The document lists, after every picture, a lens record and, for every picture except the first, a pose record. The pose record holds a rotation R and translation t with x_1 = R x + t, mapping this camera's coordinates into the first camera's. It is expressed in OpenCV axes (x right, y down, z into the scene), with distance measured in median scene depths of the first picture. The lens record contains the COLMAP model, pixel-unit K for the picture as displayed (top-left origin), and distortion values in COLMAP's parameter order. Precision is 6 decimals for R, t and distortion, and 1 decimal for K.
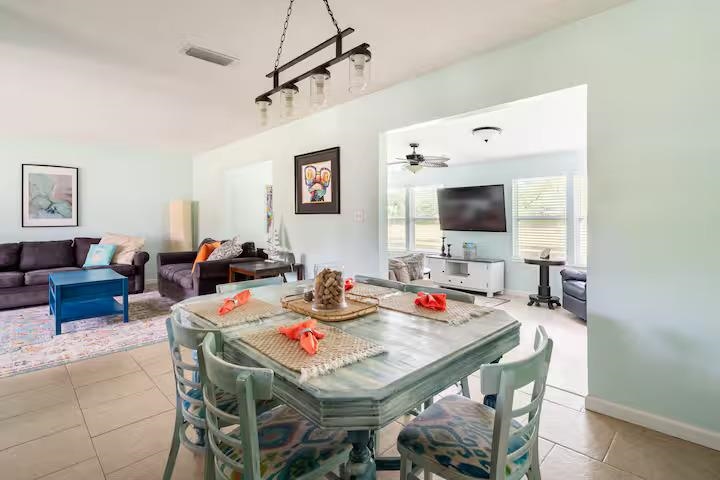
lens RADIAL K [[354.5, 0, 373.4], [0, 354.5, 219.5], [0, 0, 1]] dist [-0.000524, -0.000086]
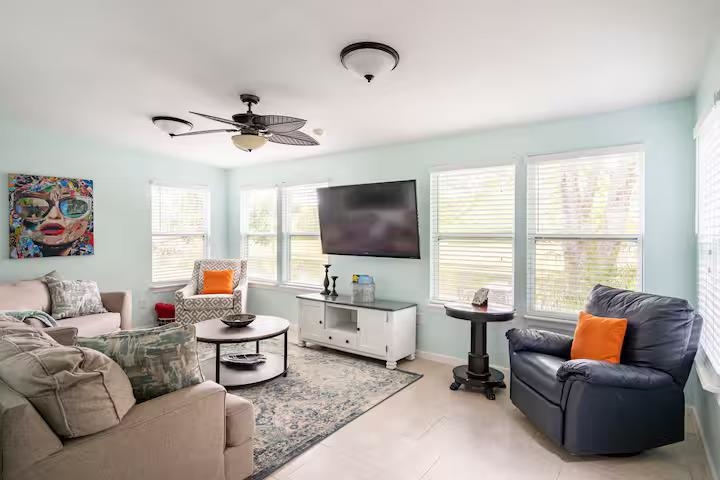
lens RADIAL K [[342.4, 0, 360.0], [0, 342.4, 240.0], [0, 0, 1]] dist [-0.000044, 0.000045]
pose [[0.992818, 0.006237, 0.119472, 0.220214], [-0.007852, 0.999884, 0.013050, -0.003866], [-0.119377, -0.013895, 0.992752, 0.465976]]
